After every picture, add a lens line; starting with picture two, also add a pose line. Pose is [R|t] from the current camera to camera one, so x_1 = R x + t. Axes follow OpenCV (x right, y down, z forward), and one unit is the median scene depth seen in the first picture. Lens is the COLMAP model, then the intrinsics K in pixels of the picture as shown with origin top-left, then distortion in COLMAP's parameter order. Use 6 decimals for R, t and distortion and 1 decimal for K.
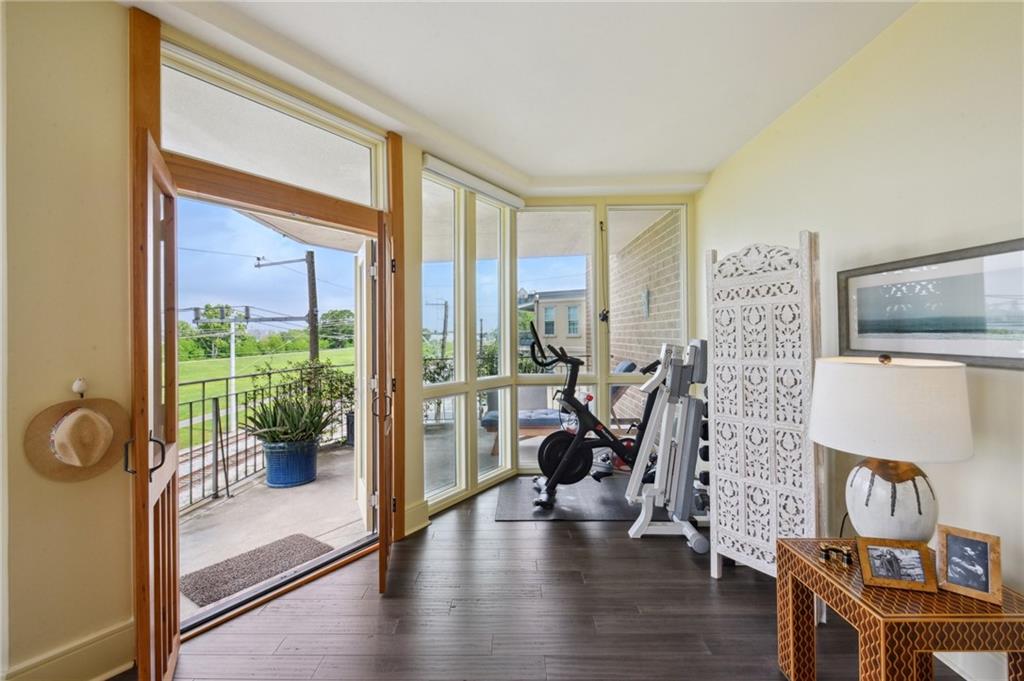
lens RADIAL K [[434.4, 0, 512.0], [0, 434.4, 340.5], [0, 0, 1]] dist [-0.001823, -0.000215]
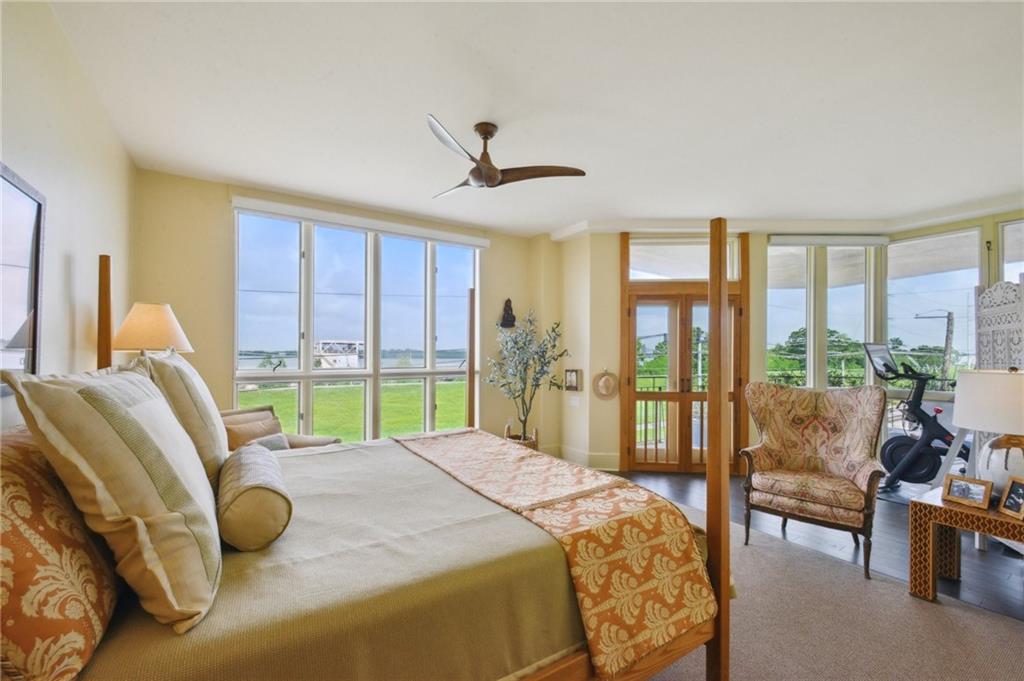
lens RADIAL K [[421.9, 0, 508.9], [0, 421.9, 341.3], [0, 0, 1]] dist [0.000621, -0.000080]
pose [[0.540839, -0.017135, -0.840952, 0.505790], [-0.019976, 0.999249, -0.033207, 0.012239], [0.840889, 0.034758, 0.540090, -0.528234]]
